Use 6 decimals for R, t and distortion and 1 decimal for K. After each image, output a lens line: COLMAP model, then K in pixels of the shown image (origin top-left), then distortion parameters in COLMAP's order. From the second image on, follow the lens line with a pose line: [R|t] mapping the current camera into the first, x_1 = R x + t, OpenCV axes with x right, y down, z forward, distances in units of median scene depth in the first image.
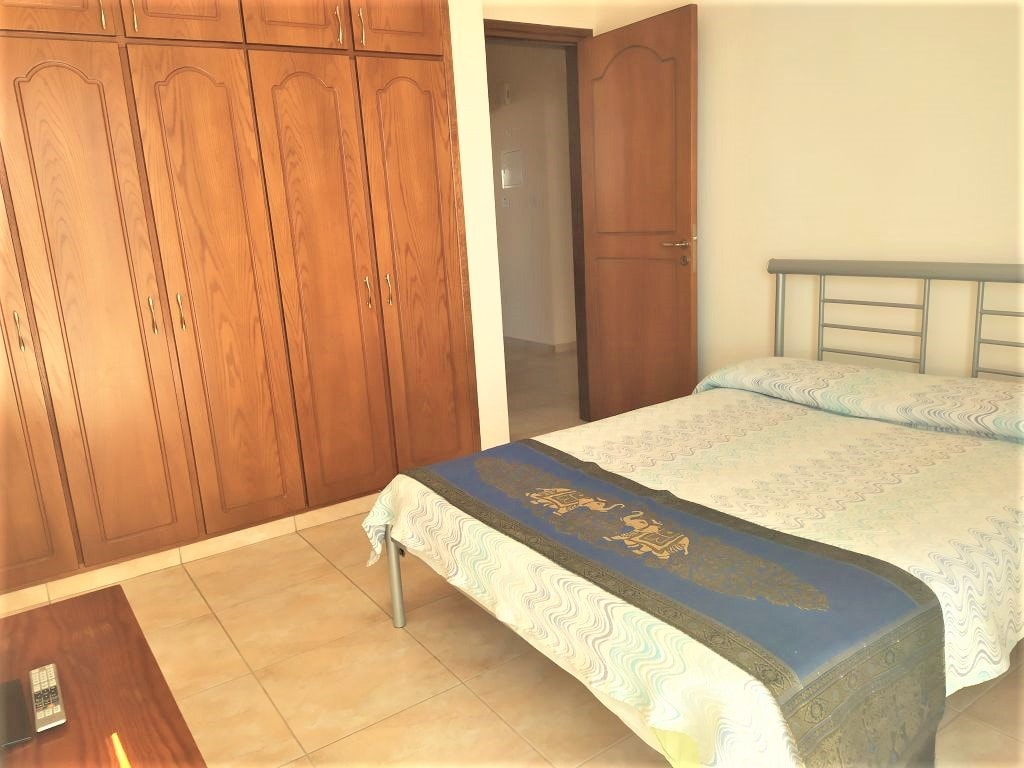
lens RADIAL K [[758.6, 0, 512.9], [0, 758.6, 387.3], [0, 0, 1]] dist [0.107078, -0.137256]
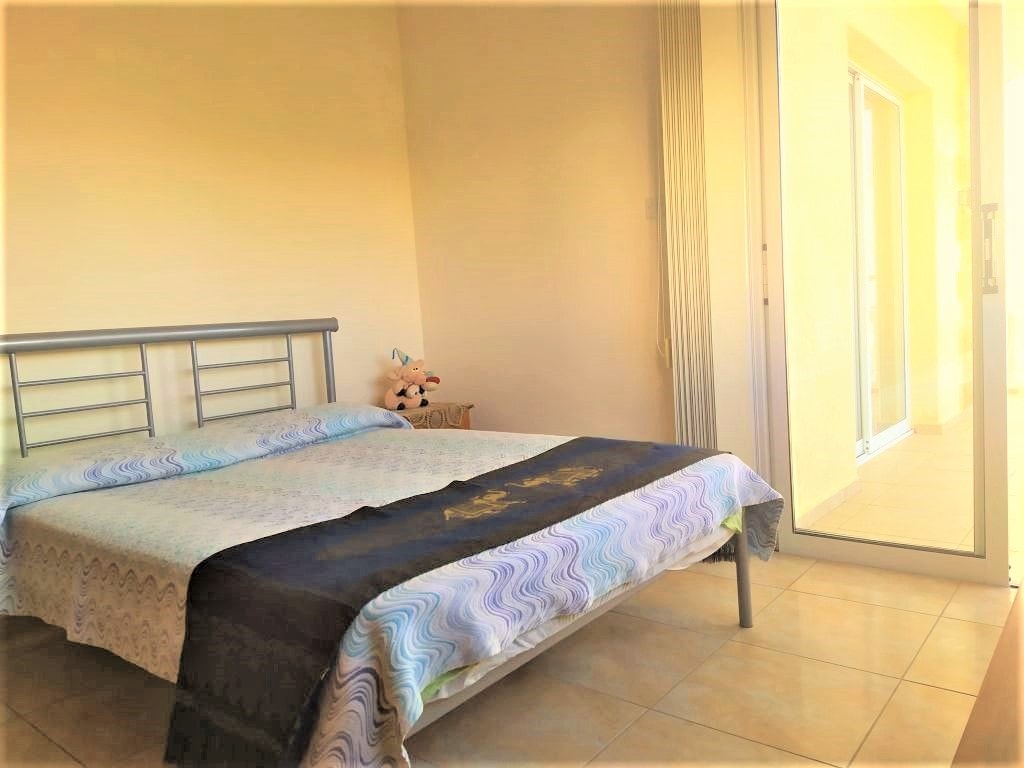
lens RADIAL K [[758.6, 0, 512.9], [0, 758.6, 387.3], [0, 0, 1]] dist [0.107078, -0.137256]
pose [[-0.276536, -0.012681, 0.960920, -0.597486], [0.295539, 0.950333, 0.097592, -0.044609], [-0.914431, 0.310977, -0.259054, 0.875226]]
